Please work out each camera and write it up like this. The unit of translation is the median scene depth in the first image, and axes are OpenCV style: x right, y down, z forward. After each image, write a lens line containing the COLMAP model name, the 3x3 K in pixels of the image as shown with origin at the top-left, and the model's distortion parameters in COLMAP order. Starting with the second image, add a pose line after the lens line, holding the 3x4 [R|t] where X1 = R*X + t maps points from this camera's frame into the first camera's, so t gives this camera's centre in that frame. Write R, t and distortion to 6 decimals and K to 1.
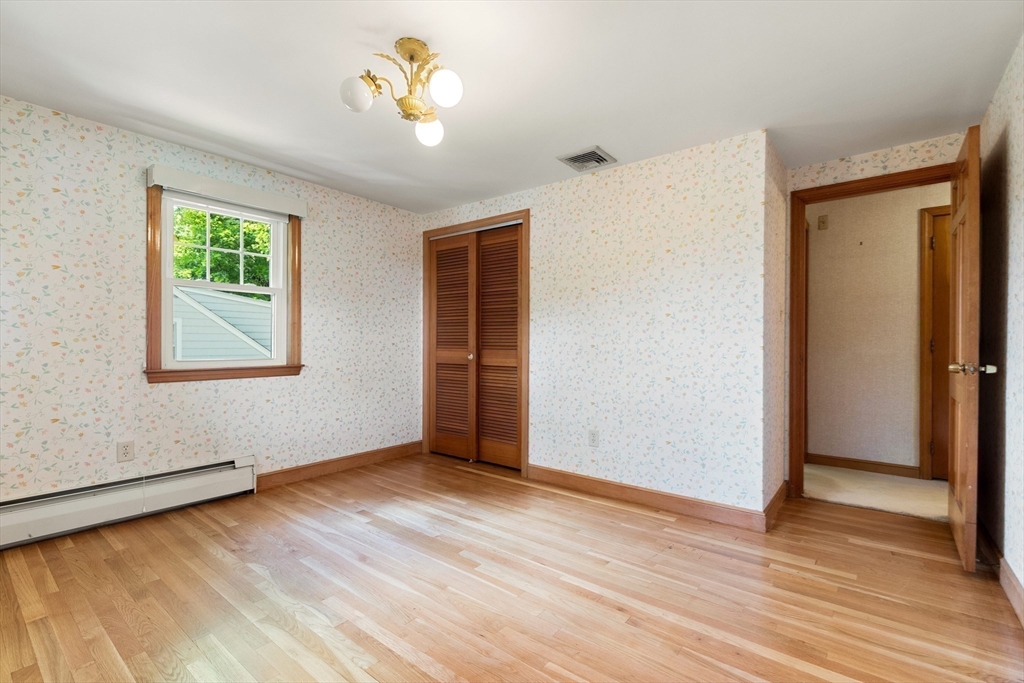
lens RADIAL K [[469.0, 0, 513.8], [0, 469.0, 343.5], [0, 0, 1]] dist [0.001535, -0.000304]
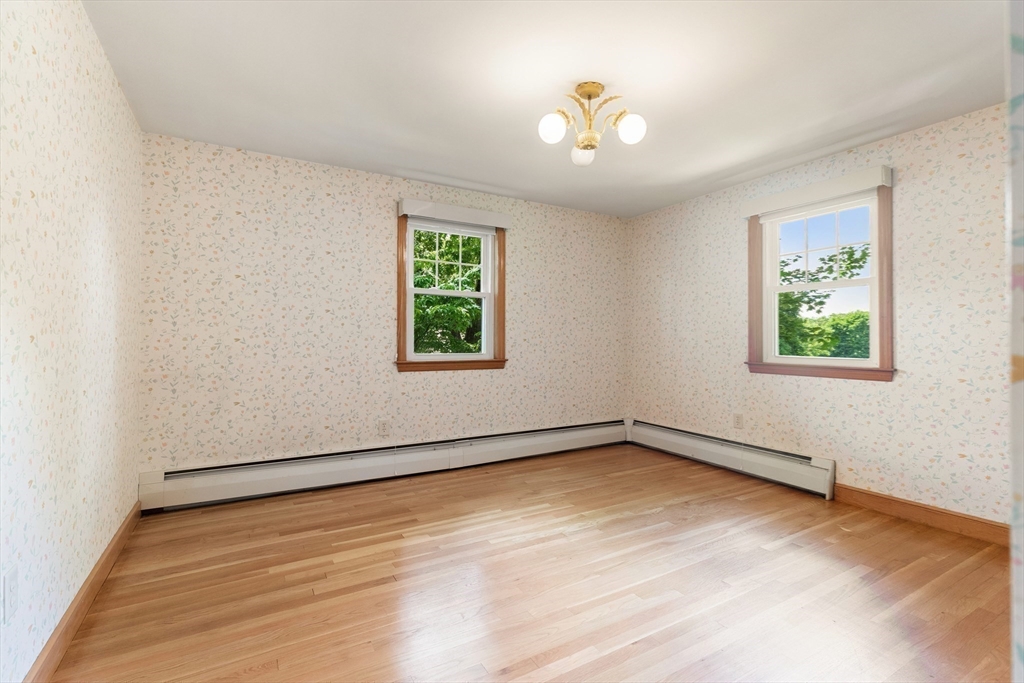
lens RADIAL K [[469.0, 0, 515.8], [0, 469.0, 334.3], [0, 0, 1]] dist [0.001535, -0.000304]
pose [[-0.374074, -0.014304, -0.927289, 0.651806], [-0.007950, 0.999894, -0.012217, 0.002164], [0.927365, 0.002802, -0.374148, 0.885846]]
